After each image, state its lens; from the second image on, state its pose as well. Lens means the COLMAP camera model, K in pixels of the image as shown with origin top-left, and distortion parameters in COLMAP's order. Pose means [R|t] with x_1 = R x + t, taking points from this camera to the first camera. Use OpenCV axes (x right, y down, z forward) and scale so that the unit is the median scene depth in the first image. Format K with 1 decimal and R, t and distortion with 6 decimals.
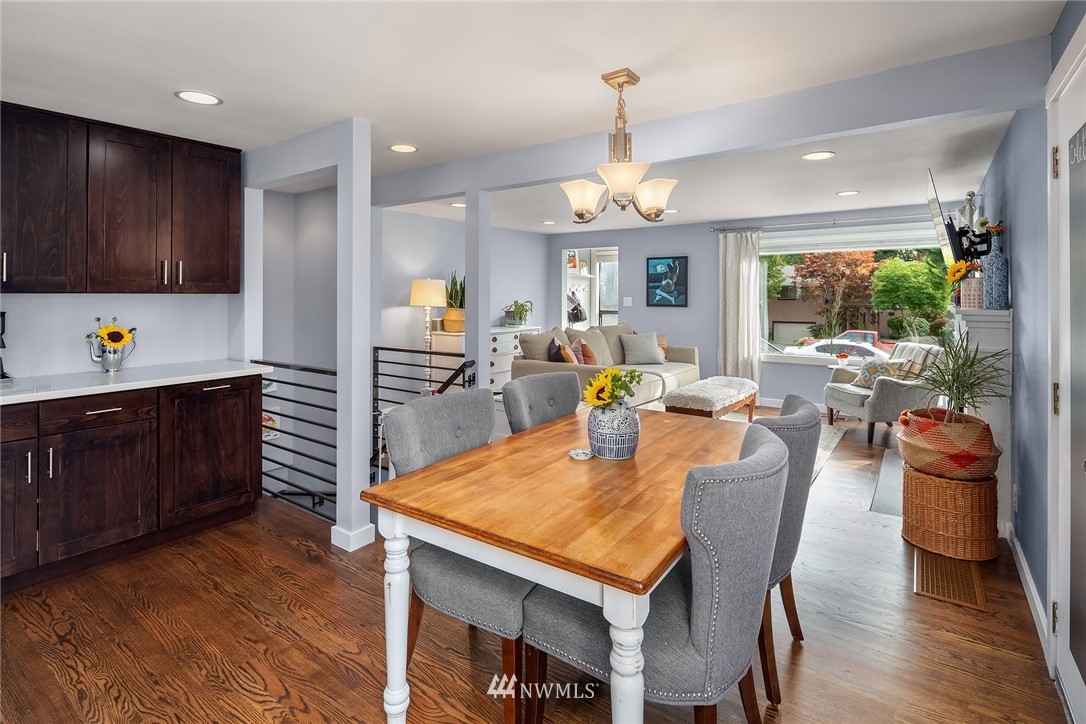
lens RADIAL K [[526.7, 0, 533.4], [0, 526.7, 302.0], [0, 0, 1]] dist [-0.002529, -0.003018]
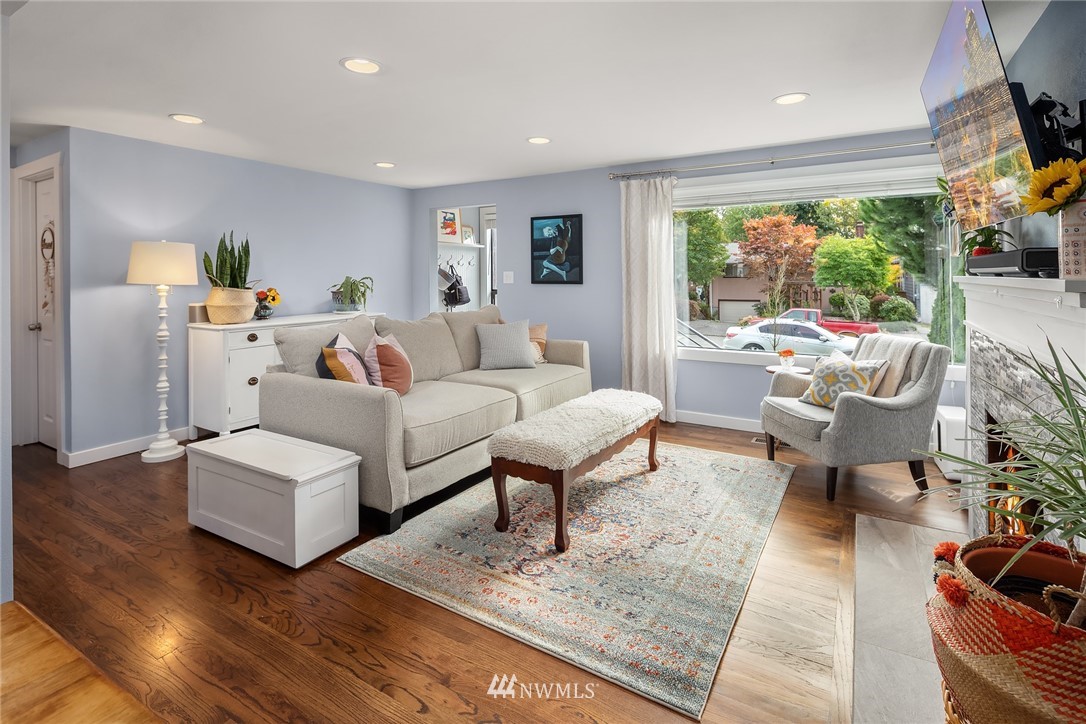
lens RADIAL K [[526.7, 0, 537.7], [0, 526.7, 273.2], [0, 0, 1]] dist [-0.002529, -0.003018]
pose [[0.995847, -0.004086, 0.090947, 0.158633], [0.005533, 0.999862, -0.015655, 0.005369], [-0.090870, 0.016093, 0.995733, 0.269558]]
